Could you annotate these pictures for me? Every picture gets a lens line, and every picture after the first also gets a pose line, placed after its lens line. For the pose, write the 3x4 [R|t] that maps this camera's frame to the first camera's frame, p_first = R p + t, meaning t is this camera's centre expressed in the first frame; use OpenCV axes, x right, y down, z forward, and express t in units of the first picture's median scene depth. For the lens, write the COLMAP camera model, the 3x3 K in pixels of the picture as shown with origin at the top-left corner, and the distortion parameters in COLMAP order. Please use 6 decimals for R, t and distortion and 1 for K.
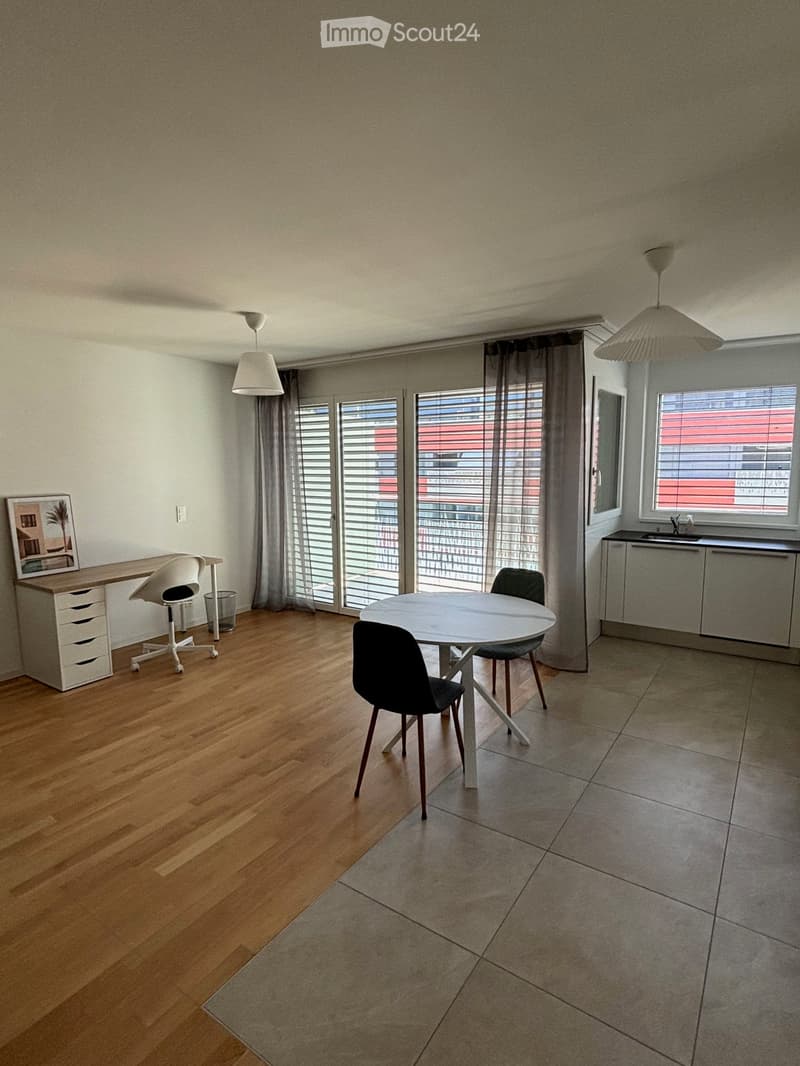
lens RADIAL K [[569.1, 0, 399.2], [0, 569.1, 531.6], [0, 0, 1]] dist [-0.001244, -0.000188]
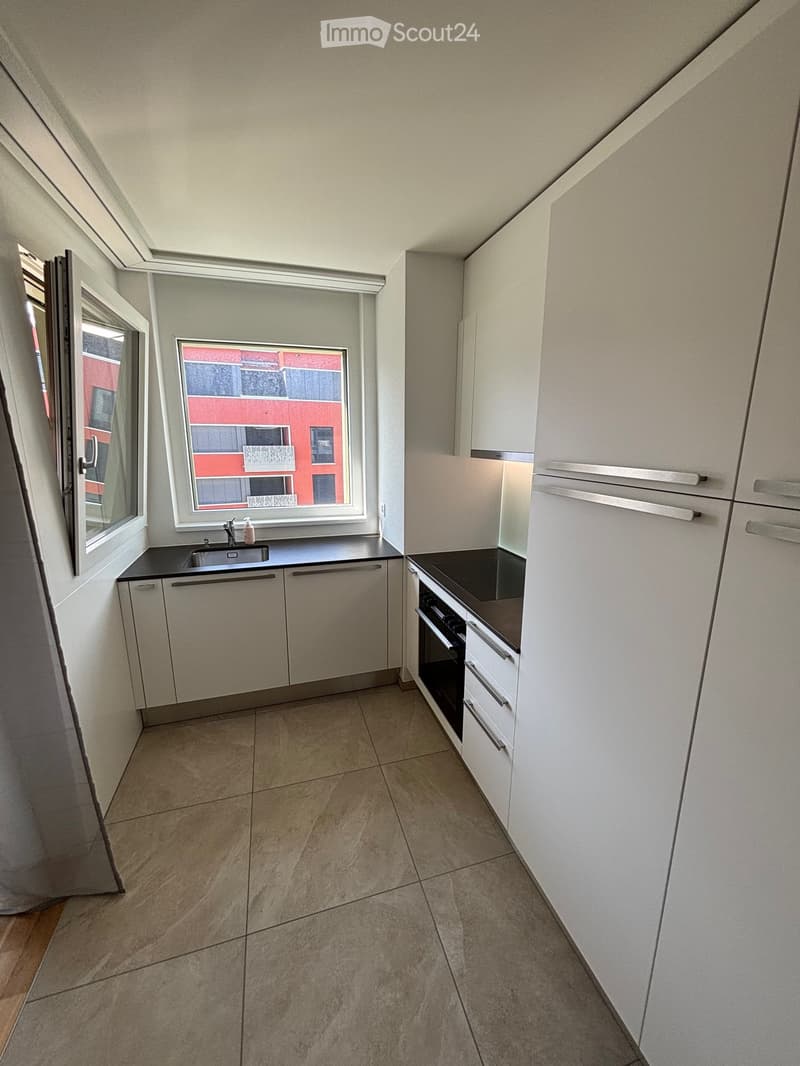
lens RADIAL K [[424.5, 0, 404.6], [0, 424.5, 532.8], [0, 0, 1]] dist [0.003201, 0.000363]
pose [[0.617444, -0.152340, 0.771723, 0.212286], [0.084595, 0.988238, 0.127397, -0.064862], [-0.782053, -0.013377, 0.623068, 0.506059]]
